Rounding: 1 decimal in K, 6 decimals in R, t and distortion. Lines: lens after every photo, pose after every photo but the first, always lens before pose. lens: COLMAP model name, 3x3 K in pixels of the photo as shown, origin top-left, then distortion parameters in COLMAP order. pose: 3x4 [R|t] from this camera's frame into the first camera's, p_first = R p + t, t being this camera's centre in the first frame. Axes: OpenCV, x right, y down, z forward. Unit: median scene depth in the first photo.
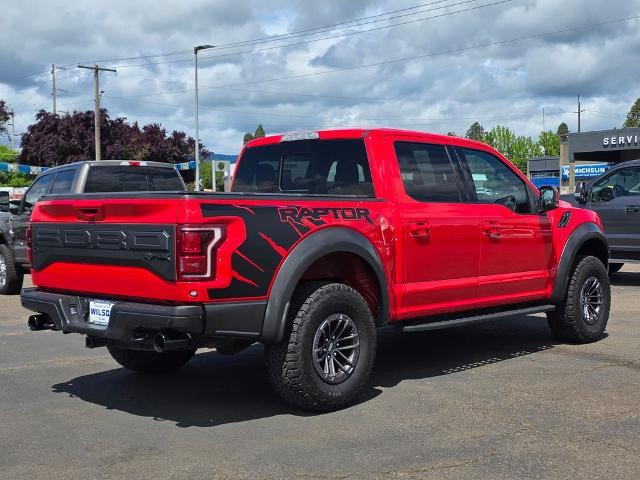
lens RADIAL K [[886.9, 0, 324.1], [0, 886.9, 247.9], [0, 0, 1]] dist [0.180567, -0.479748]
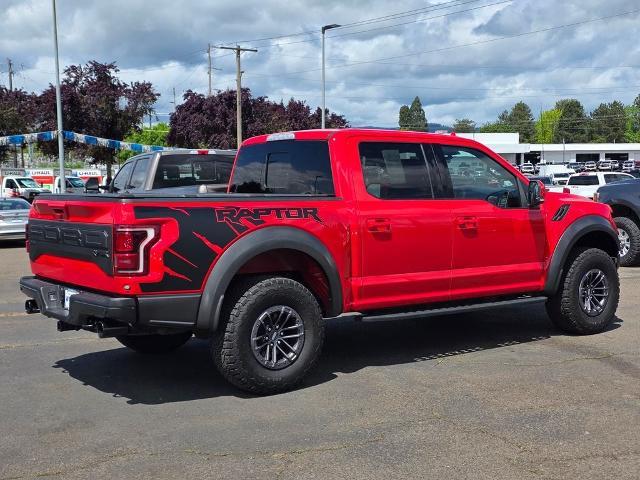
lens RADIAL K [[886.9, 0, 324.1], [0, 886.9, 247.9], [0, 0, 1]] dist [0.180567, -0.479748]
pose [[0.986108, 0.011406, -0.165711, 0.244611], [-0.006607, 0.999544, 0.029481, -0.028342], [0.165972, -0.027976, 0.985734, -0.059728]]
